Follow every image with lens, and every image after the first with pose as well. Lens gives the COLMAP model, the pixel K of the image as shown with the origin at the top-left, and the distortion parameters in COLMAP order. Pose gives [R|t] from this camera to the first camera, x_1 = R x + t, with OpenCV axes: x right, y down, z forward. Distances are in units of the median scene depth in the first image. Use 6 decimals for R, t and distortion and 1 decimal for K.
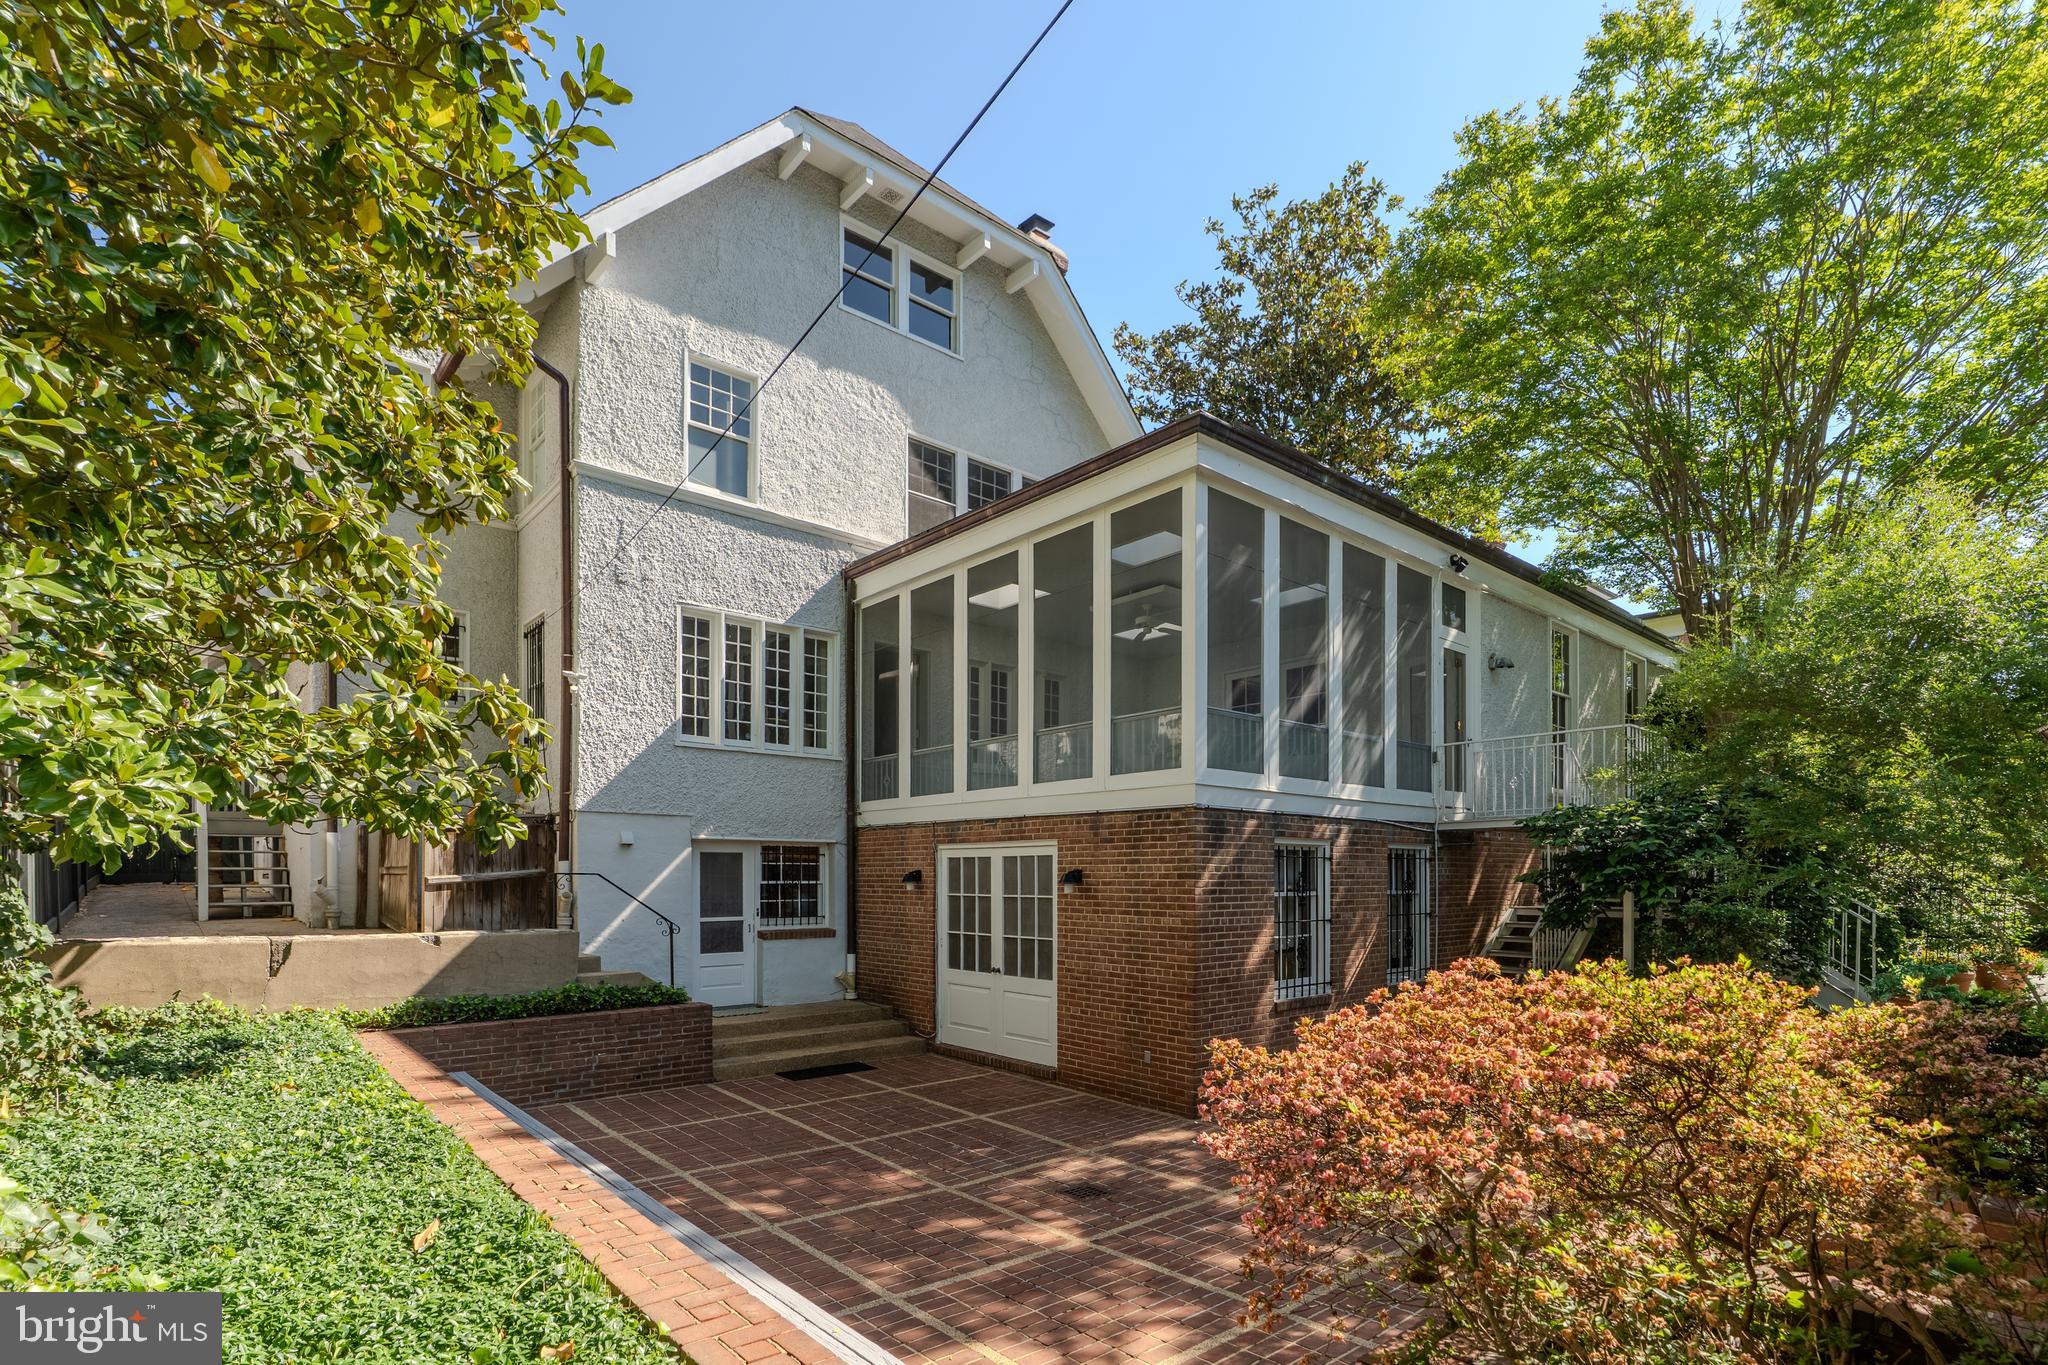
lens RADIAL K [[970.9, 0, 1025.9], [0, 970.9, 746.0], [0, 0, 1]] dist [0.000601, 0.000006]
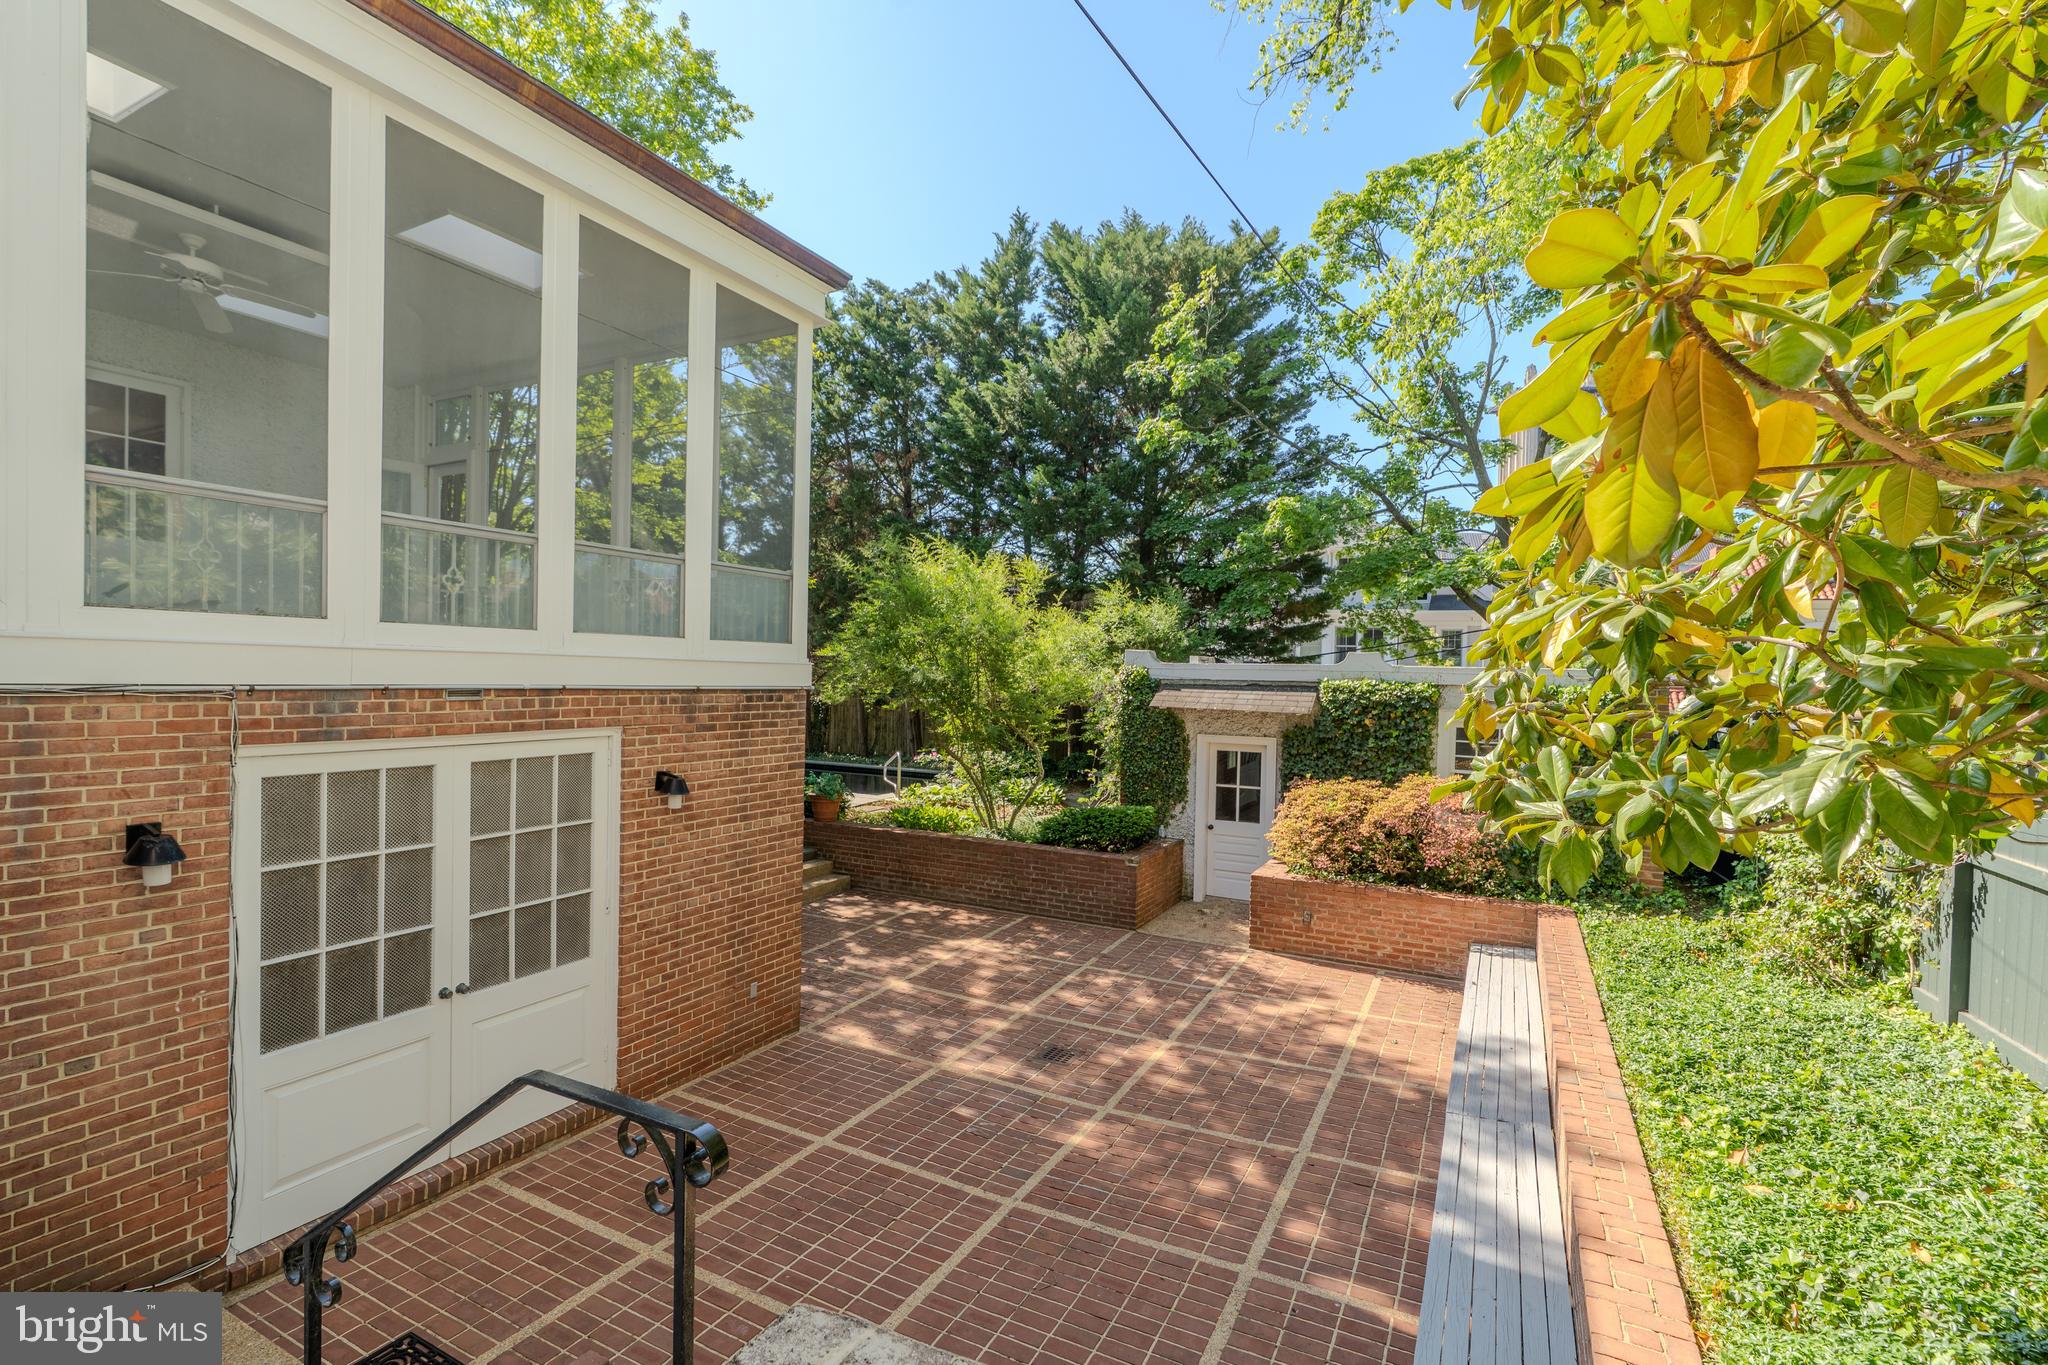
lens RADIAL K [[951.3, 0, 1024.0], [0, 951.3, 682.5], [0, 0, 1]] dist [0.036592, 0.000018]
pose [[-0.343908, 0.015381, 0.938877, -0.616570], [-0.110348, 0.992276, -0.056676, 0.071398], [-0.932497, -0.123095, -0.339554, 0.939532]]
